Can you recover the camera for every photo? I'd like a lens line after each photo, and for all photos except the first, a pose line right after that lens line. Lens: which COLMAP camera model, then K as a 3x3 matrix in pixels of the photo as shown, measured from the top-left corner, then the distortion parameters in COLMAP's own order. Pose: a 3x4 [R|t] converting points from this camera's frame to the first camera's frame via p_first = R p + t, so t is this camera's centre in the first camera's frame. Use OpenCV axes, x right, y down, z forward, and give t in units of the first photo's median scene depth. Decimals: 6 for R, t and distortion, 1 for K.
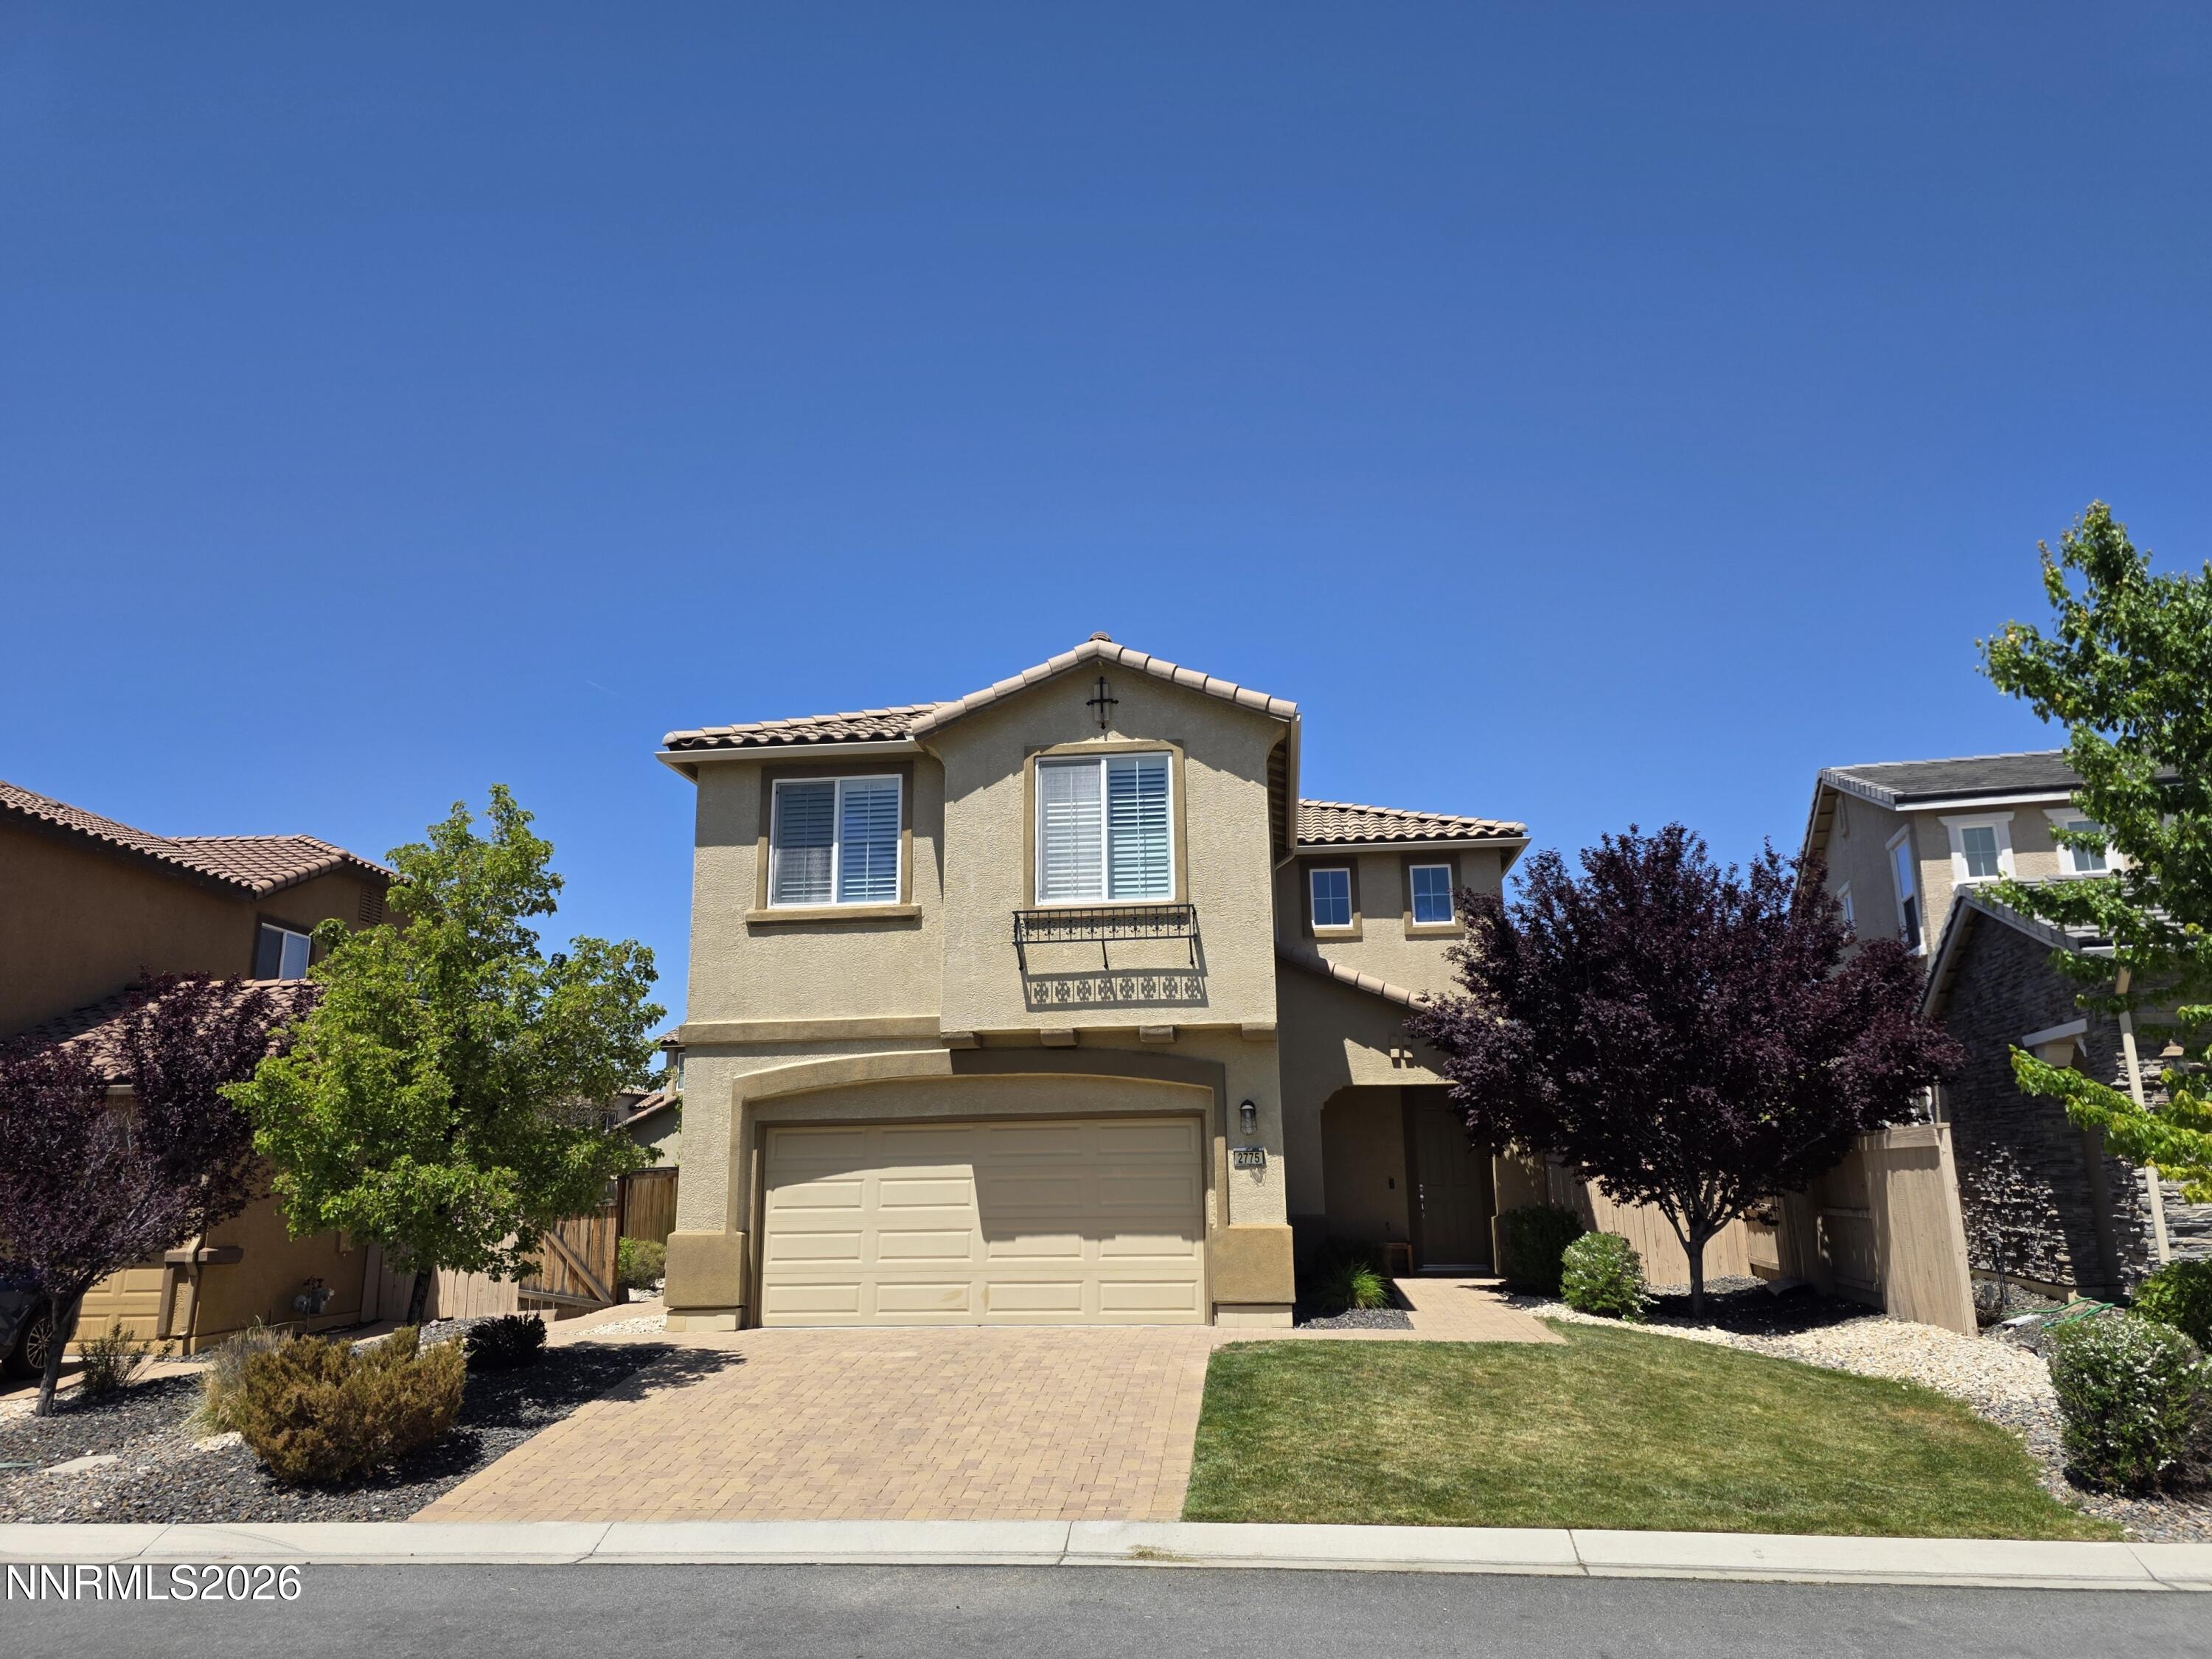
lens RADIAL K [[1522.7, 0, 1106.0], [0, 1522.7, 829.5], [0, 0, 1]] dist [0.084201, -0.003734]
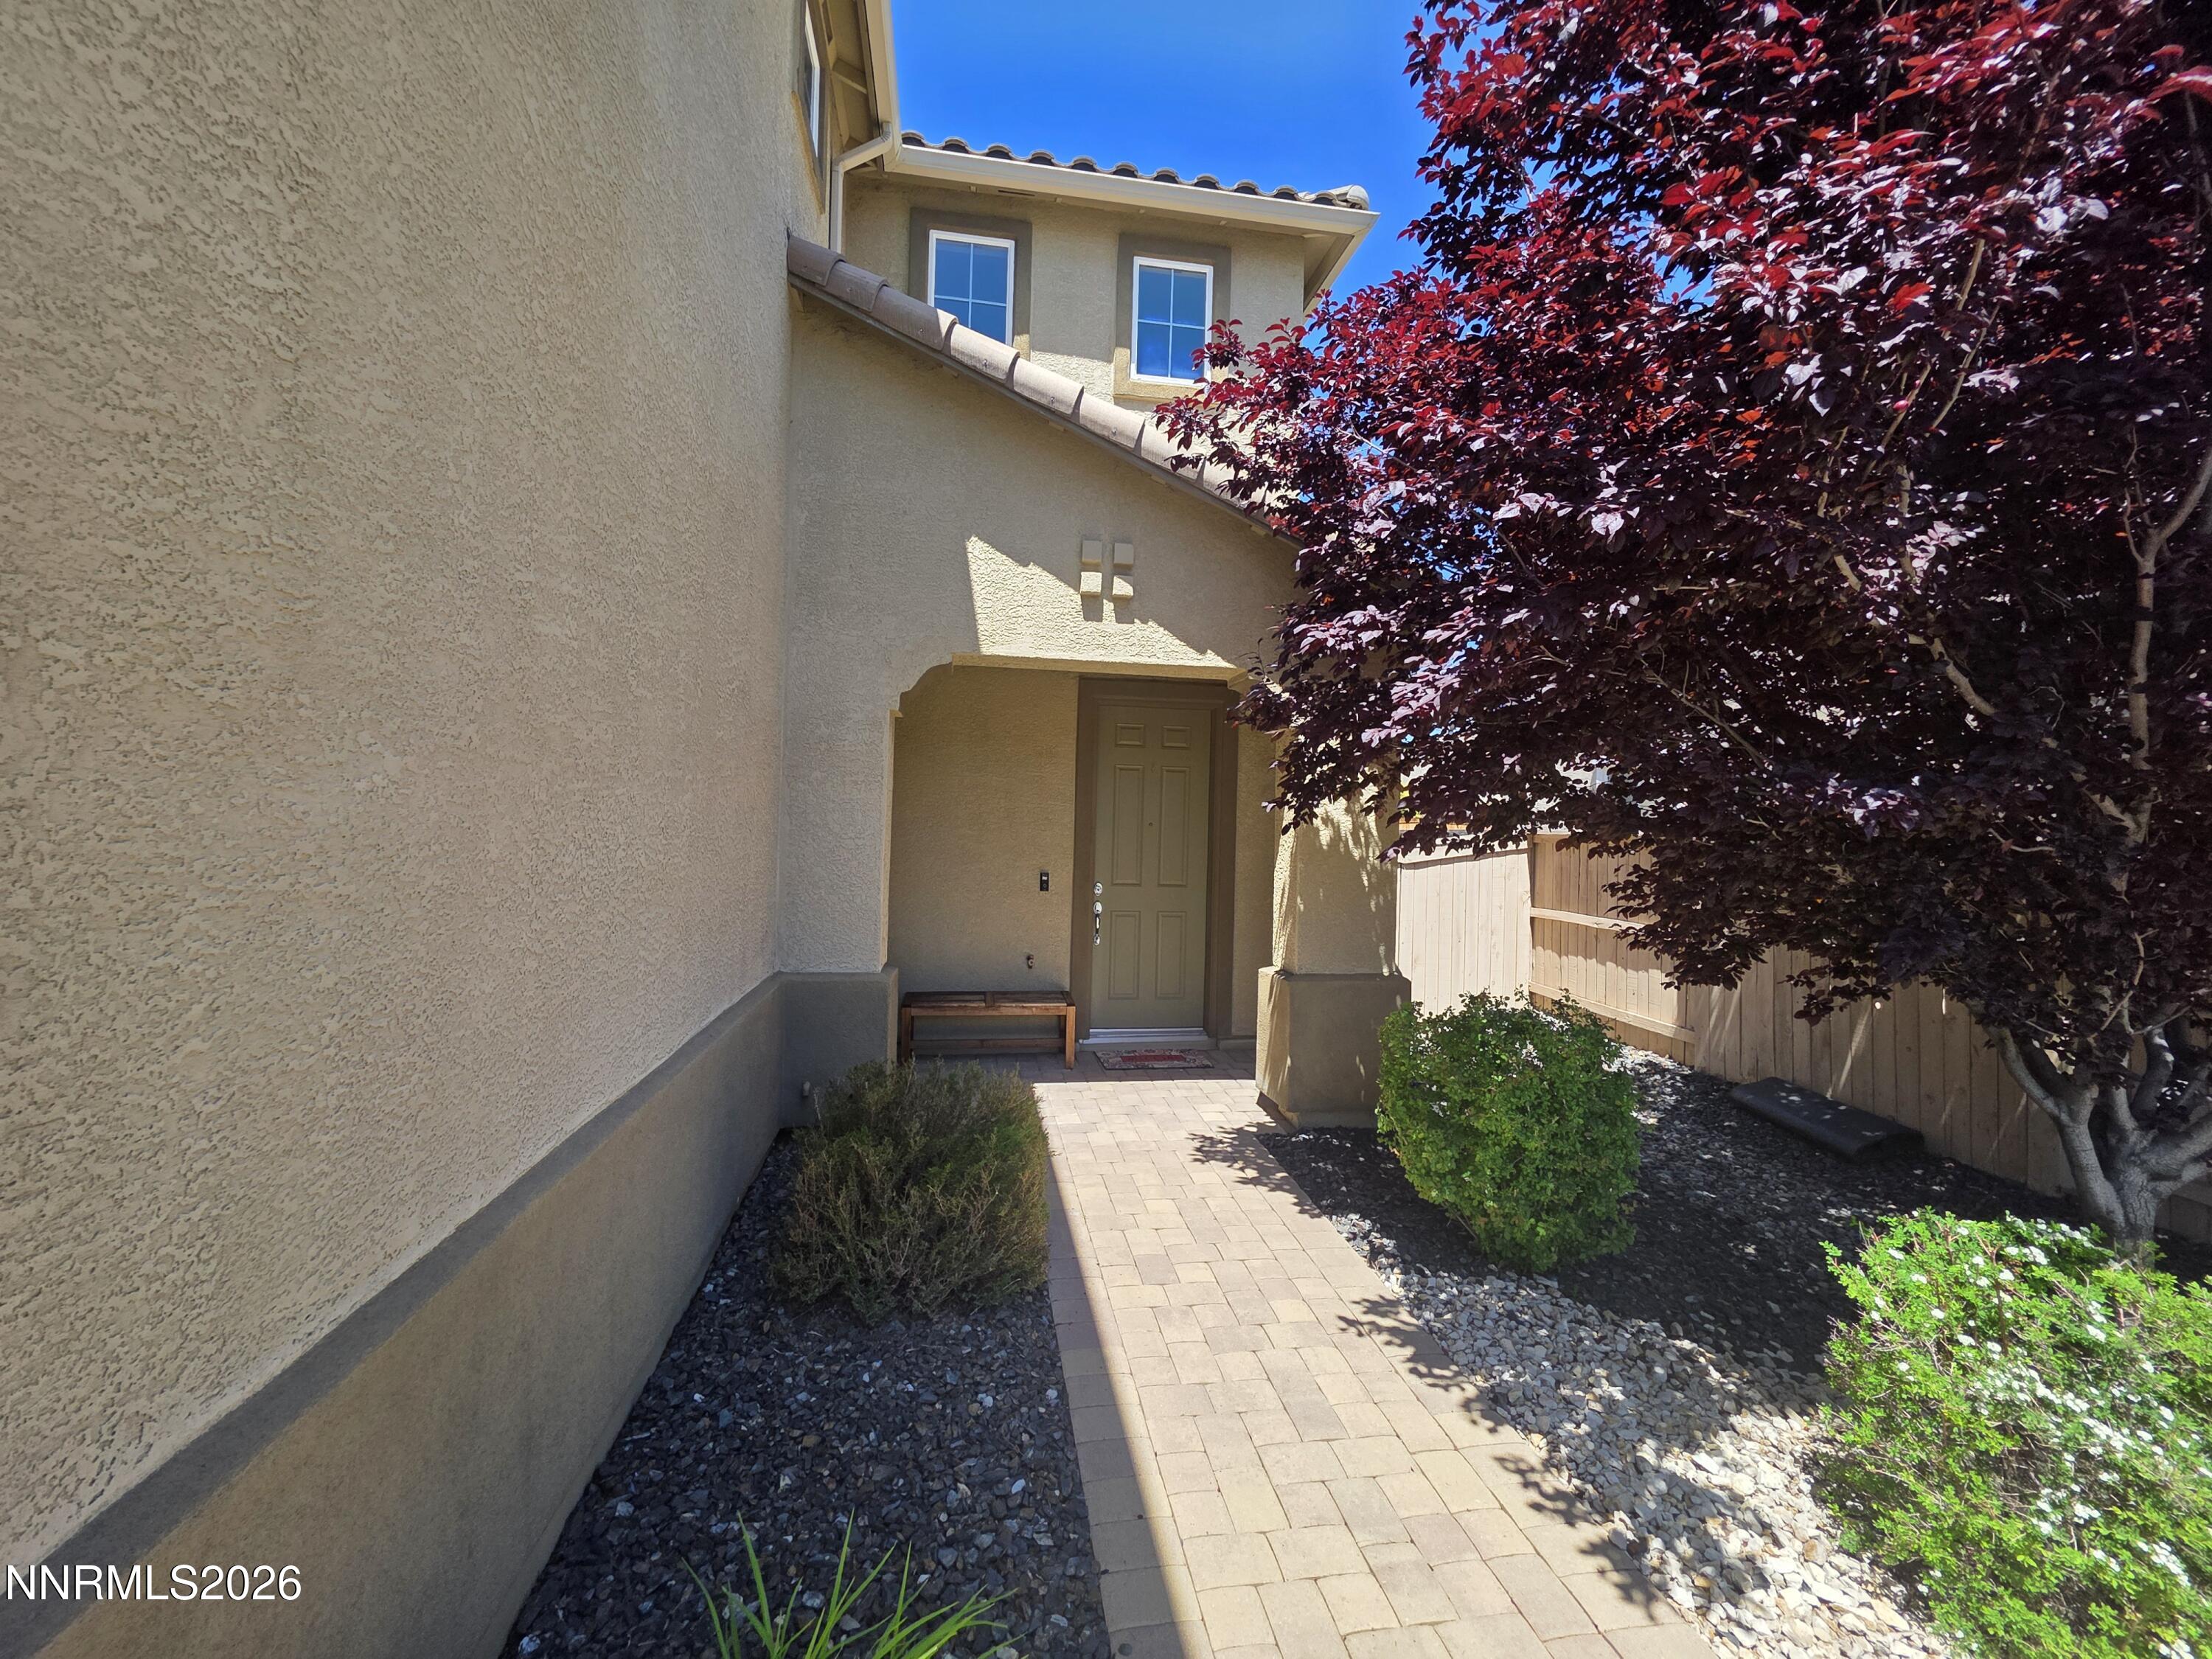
lens RADIAL K [[882.5, 0, 1102.9], [0, 882.5, 823.3], [0, 0, 1]] dist [-0.000551, -0.000135]
pose [[0.960942, 0.041856, 0.273568, 0.164840], [-0.100243, 0.974016, 0.203089, 0.200180], [-0.257959, -0.222580, 0.940168, 0.963136]]
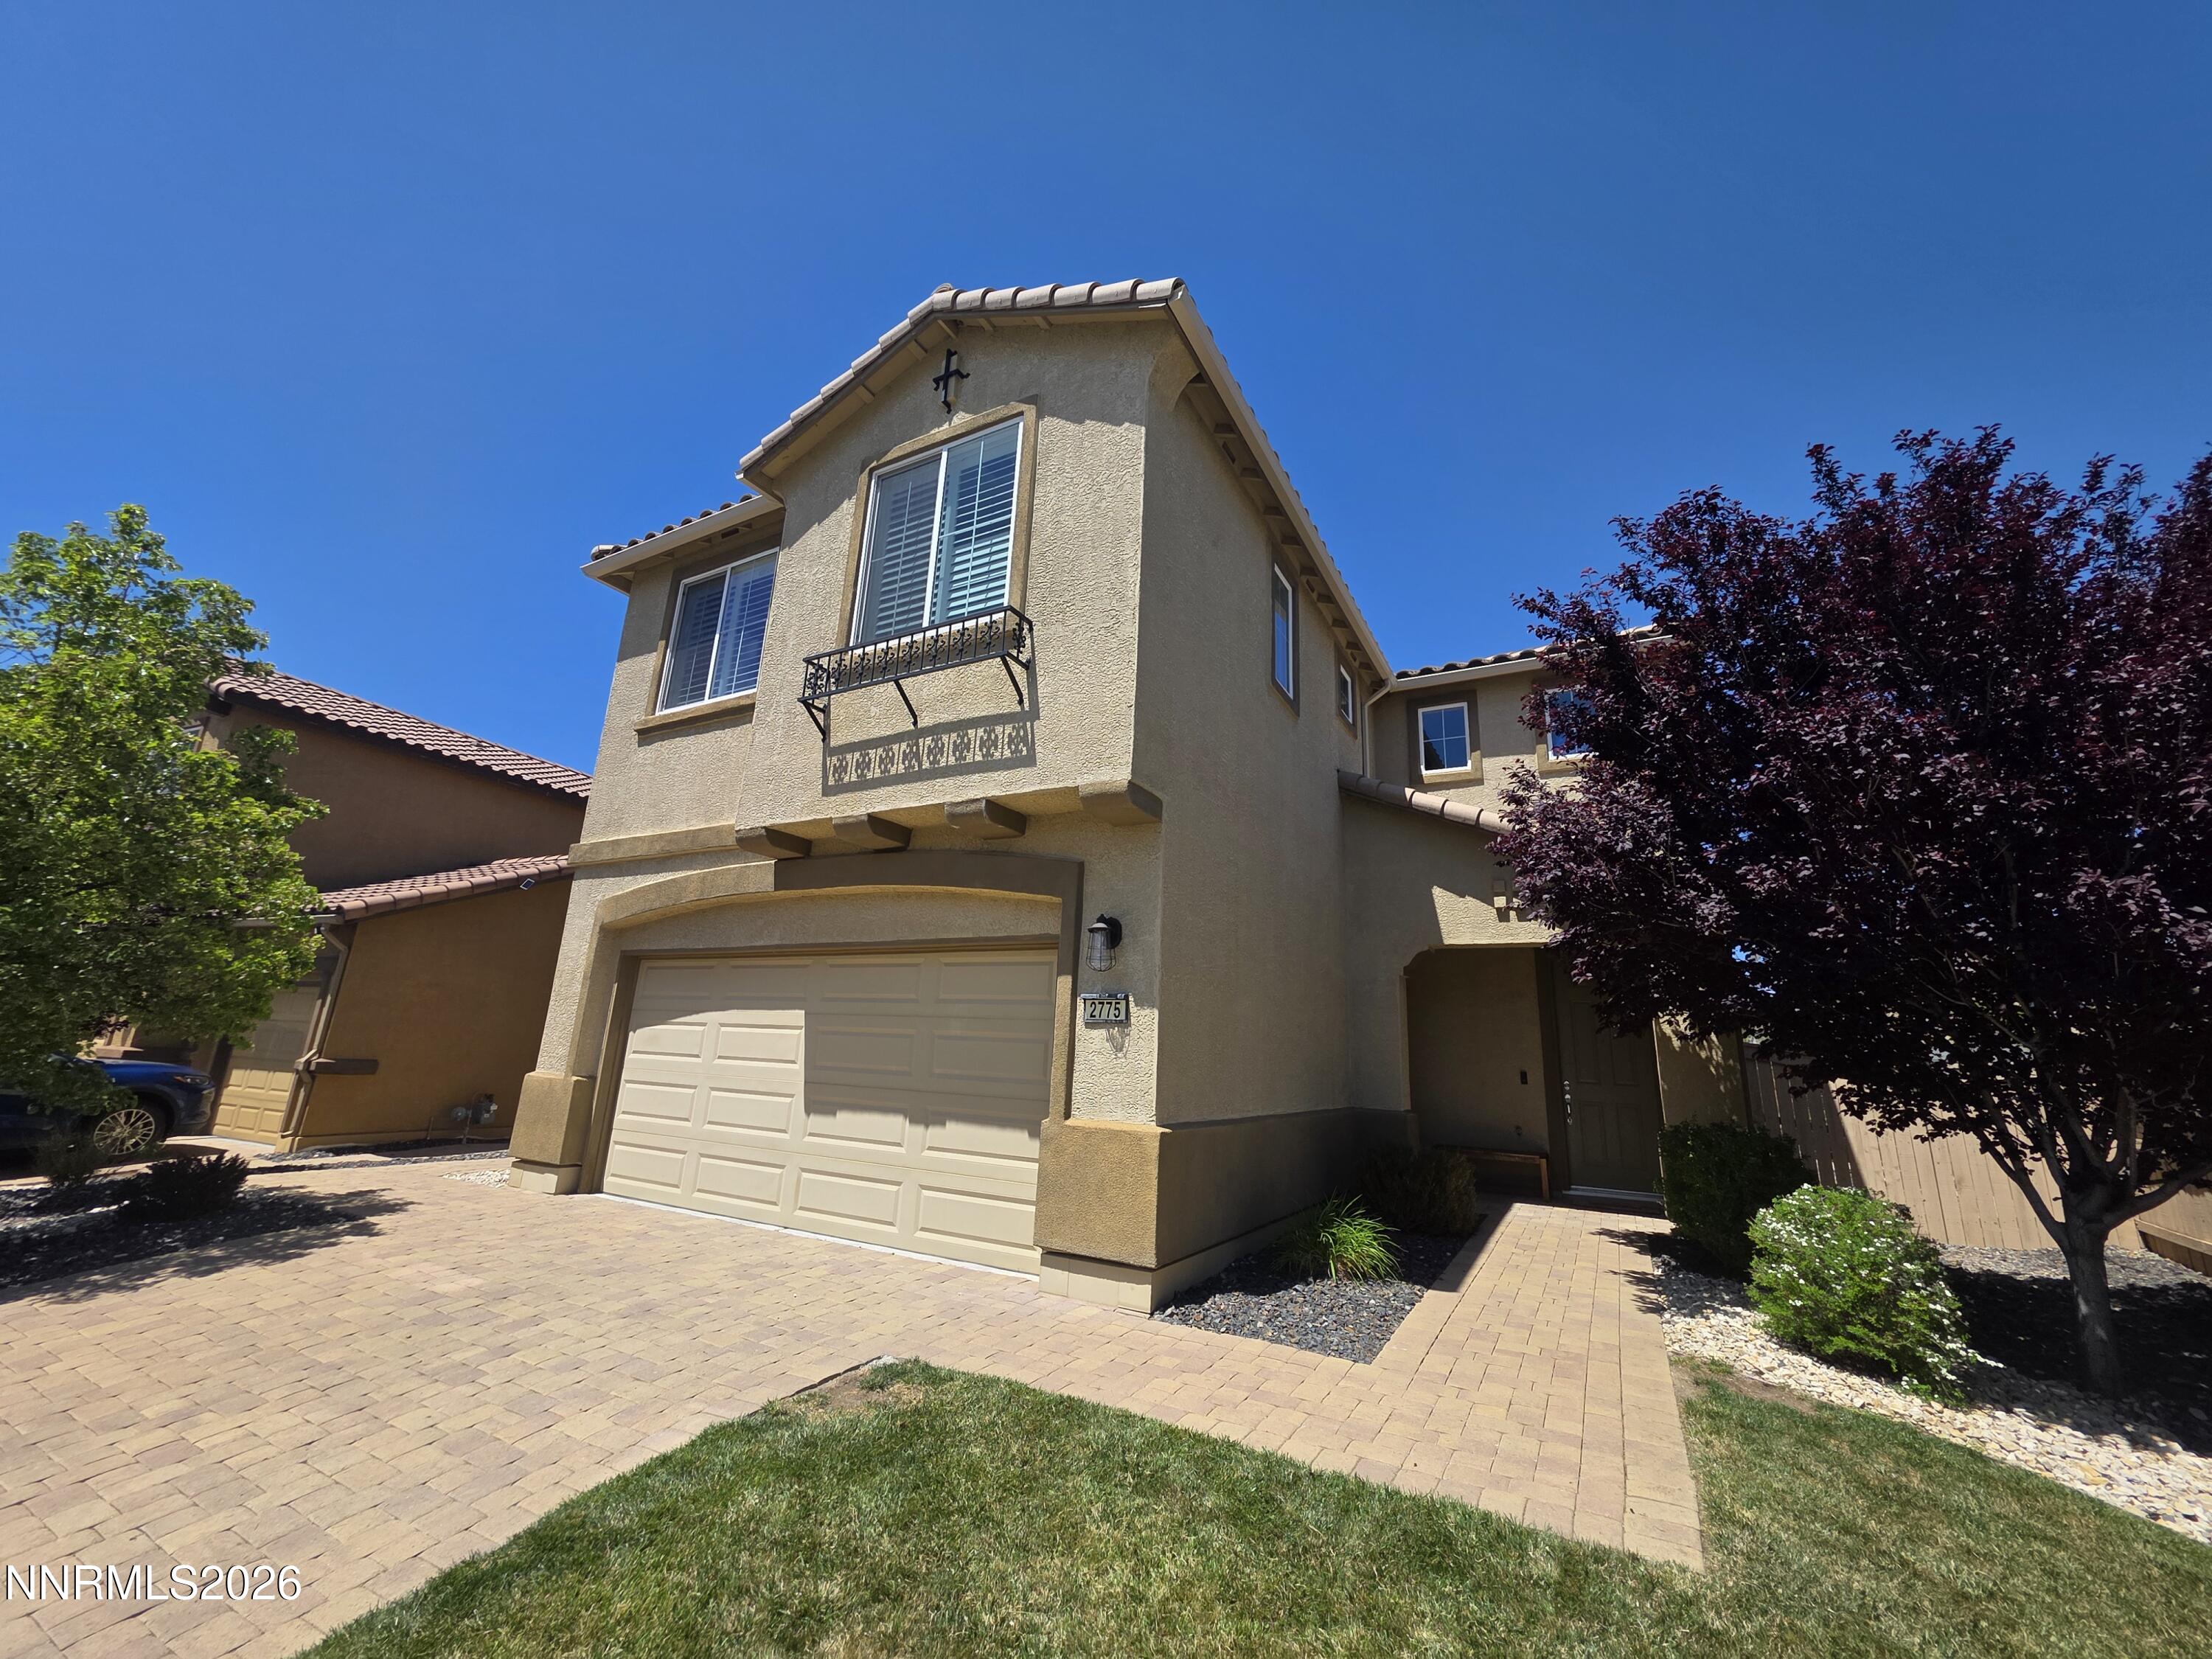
lens RADIAL K [[875.8, 0, 1104.5], [0, 875.8, 835.2], [0, 0, 1]] dist [0.009011, -0.000250]
pose [[0.920918, -0.041345, -0.387558, 0.222848], [0.030664, 0.998961, -0.033707, 0.152341], [0.388549, 0.019157, 0.921229, 0.659165]]
